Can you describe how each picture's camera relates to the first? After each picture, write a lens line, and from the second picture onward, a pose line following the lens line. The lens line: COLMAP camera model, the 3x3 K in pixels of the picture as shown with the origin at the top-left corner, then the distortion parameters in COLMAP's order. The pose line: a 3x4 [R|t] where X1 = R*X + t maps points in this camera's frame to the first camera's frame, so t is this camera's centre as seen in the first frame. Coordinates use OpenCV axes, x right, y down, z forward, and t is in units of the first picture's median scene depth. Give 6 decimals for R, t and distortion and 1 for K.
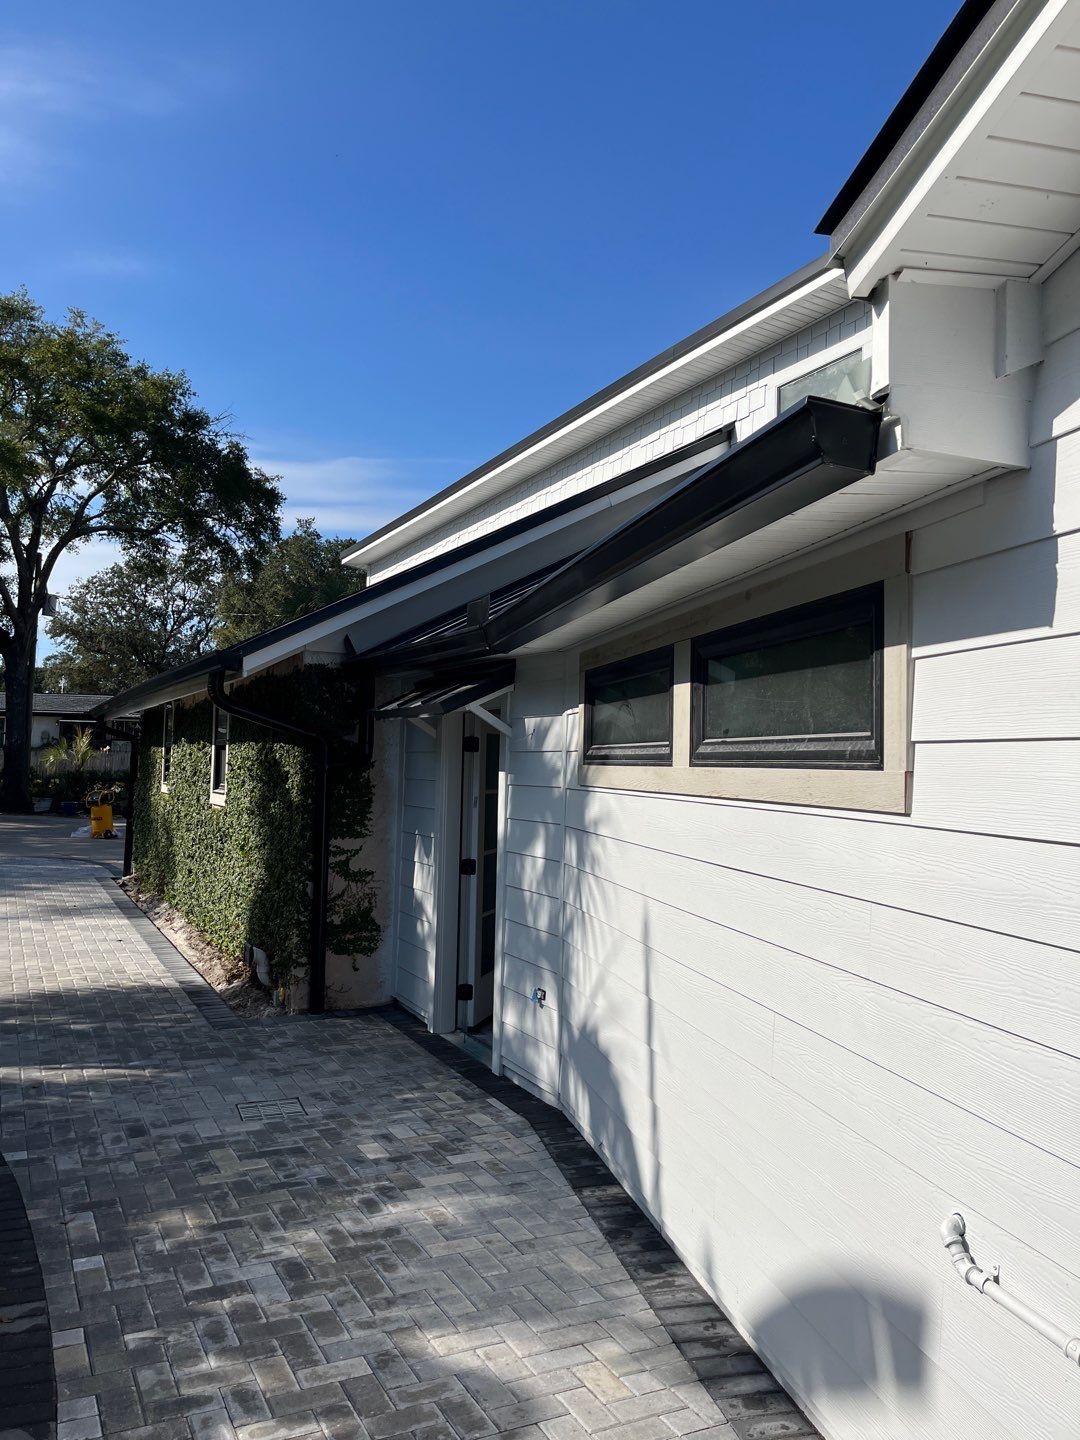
lens RADIAL K [[1089.4, 0, 542.6], [0, 1089.4, 712.7], [0, 0, 1]] dist [0.069946, -0.090950]
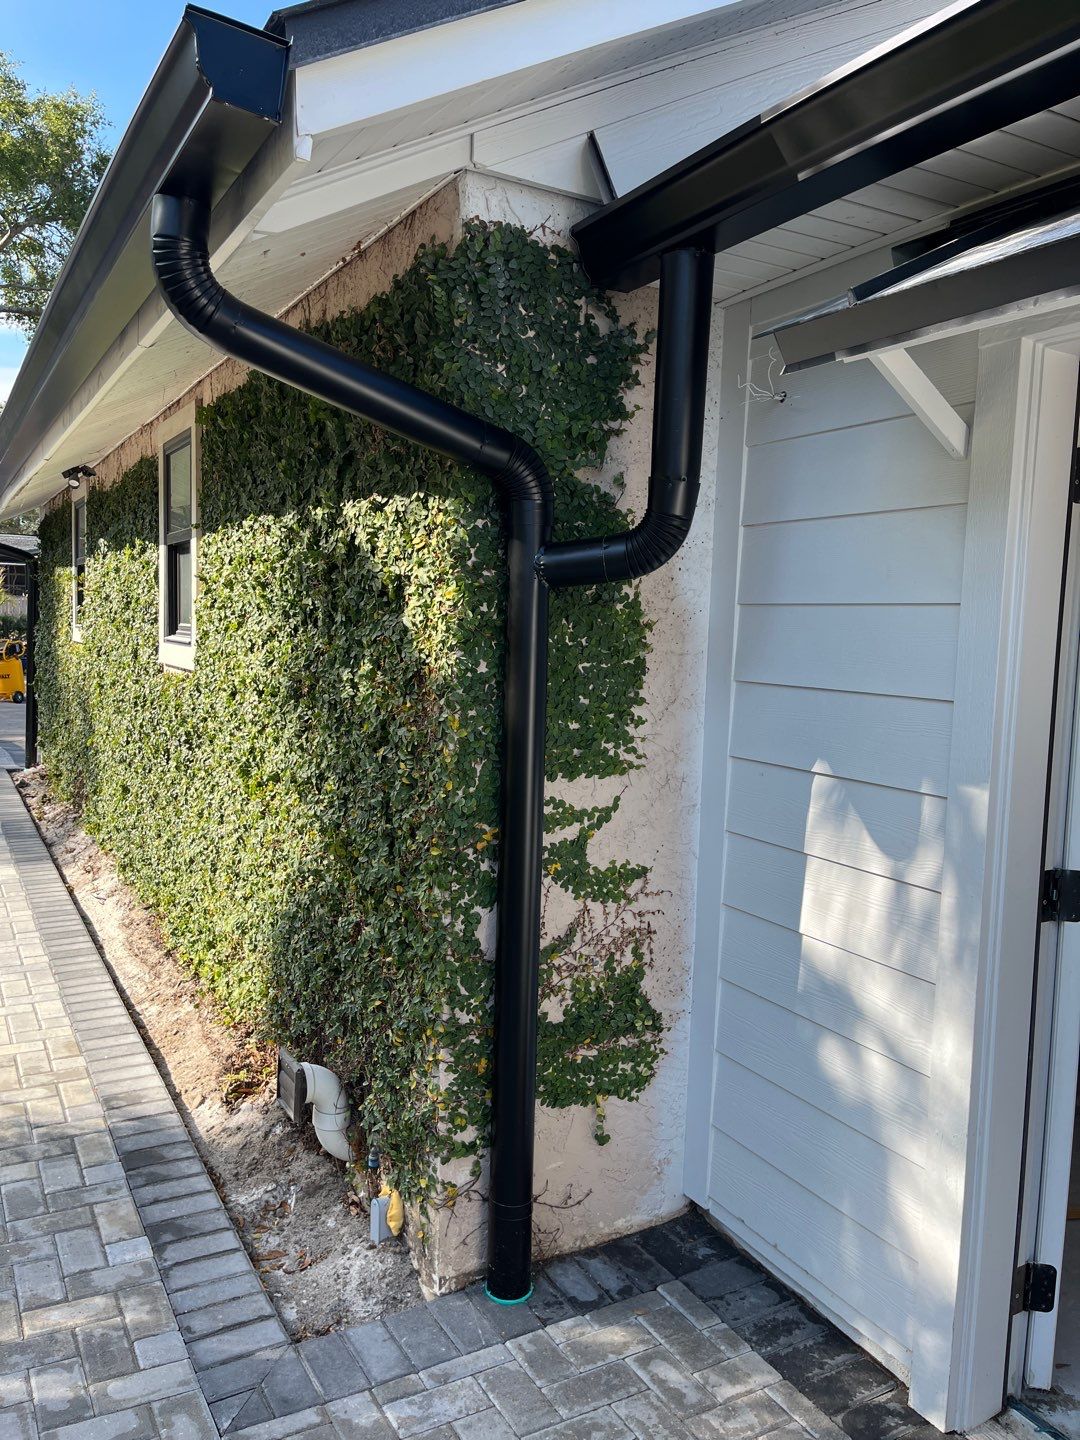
lens RADIAL K [[1089.4, 0, 532.2], [0, 1089.4, 726.3], [0, 0, 1]] dist [0.069946, -0.090950]
pose [[0.999033, 0.008084, 0.043210, -0.207441], [-0.014133, 0.989827, 0.141570, 0.050914], [-0.041626, -0.142043, 0.988985, 0.660520]]
